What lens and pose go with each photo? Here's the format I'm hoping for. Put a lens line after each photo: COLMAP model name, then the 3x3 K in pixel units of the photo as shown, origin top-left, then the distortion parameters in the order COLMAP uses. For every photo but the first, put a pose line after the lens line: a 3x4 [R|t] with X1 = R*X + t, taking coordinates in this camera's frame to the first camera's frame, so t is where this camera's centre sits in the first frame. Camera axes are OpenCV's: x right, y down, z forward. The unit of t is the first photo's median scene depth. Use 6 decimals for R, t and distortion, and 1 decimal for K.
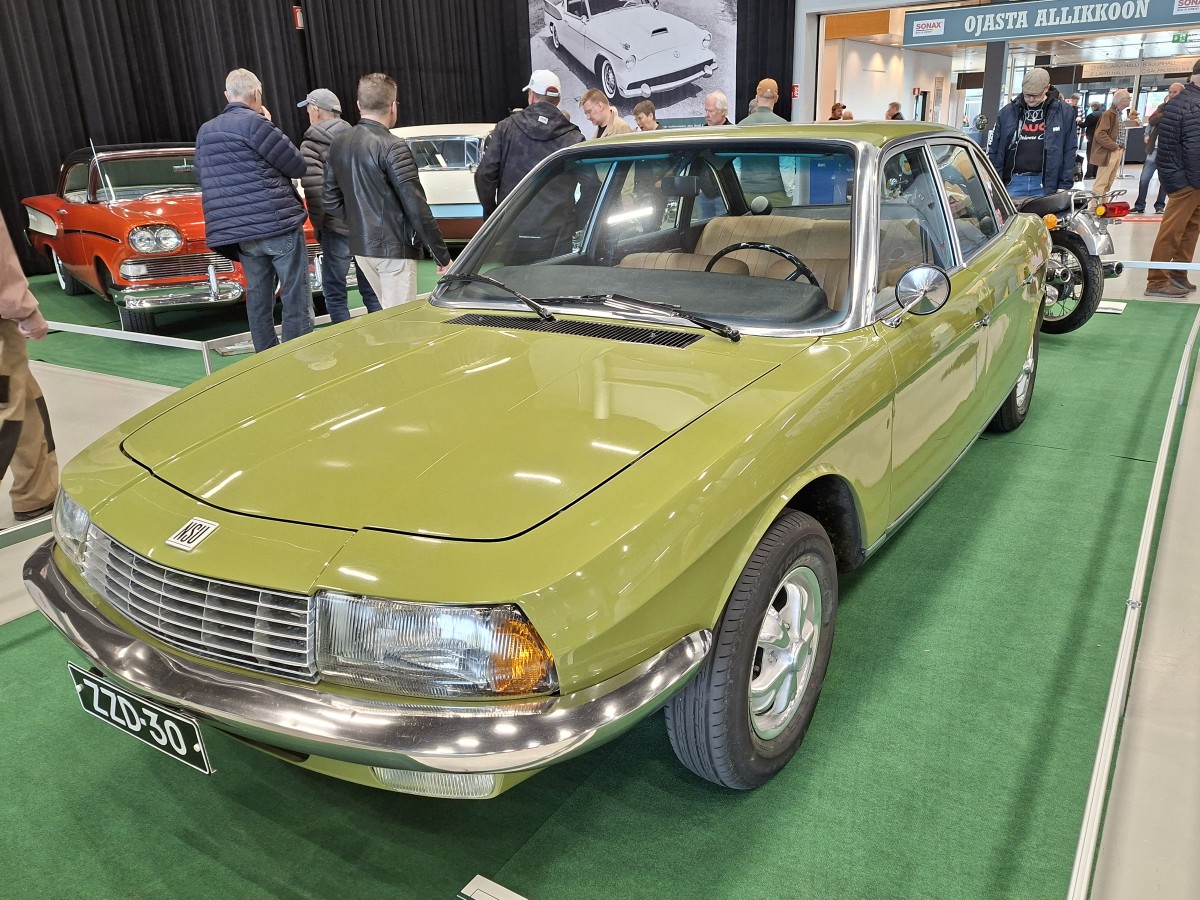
lens RADIAL K [[849.8, 0, 599.0], [0, 849.8, 451.6], [0, 0, 1]] dist [-0.024995, -0.005731]
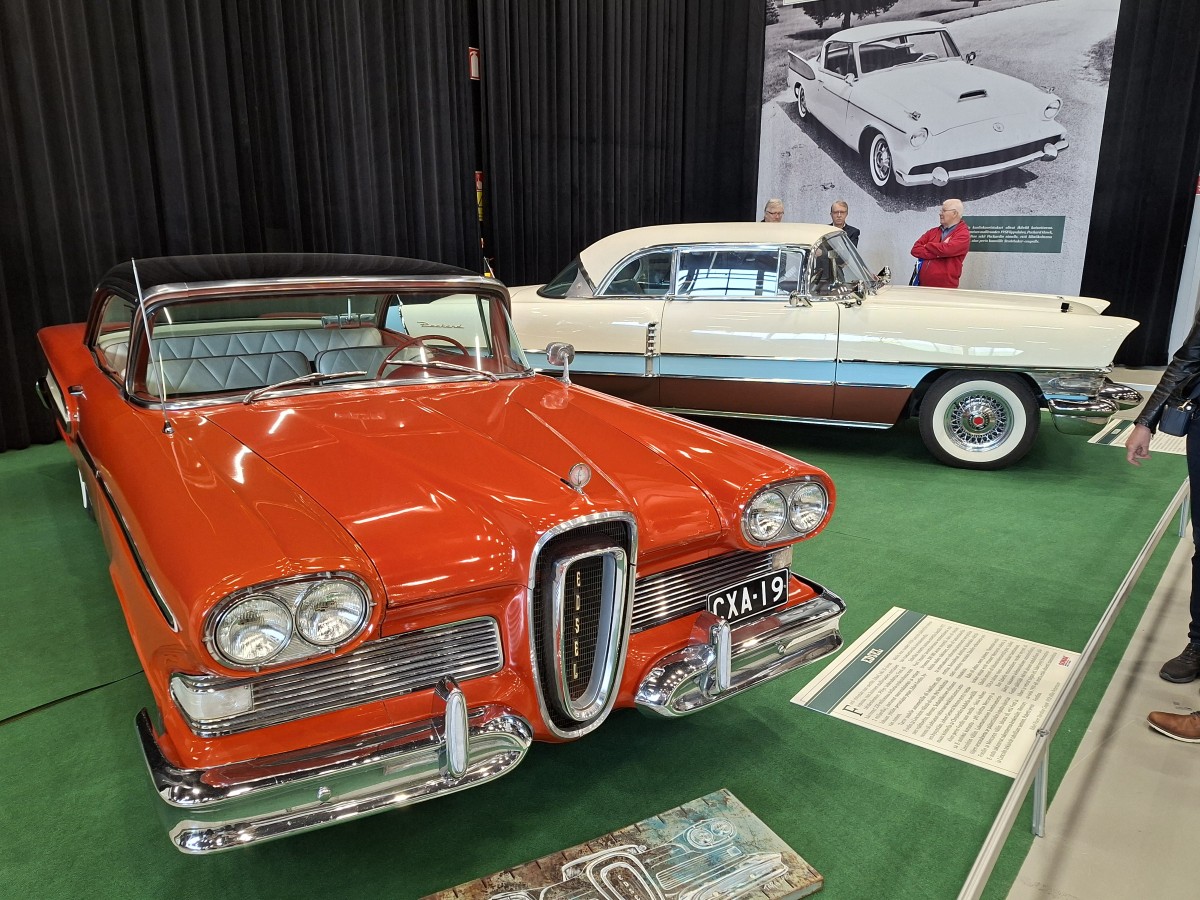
lens RADIAL K [[861.6, 0, 573.2], [0, 861.6, 447.2], [0, 0, 1]] dist [-0.003222, -0.041642]
pose [[0.994184, 0.047810, -0.096500, -0.195320], [-0.057328, 0.993495, -0.098398, -0.137528], [0.091168, 0.103357, 0.990457, 0.342211]]
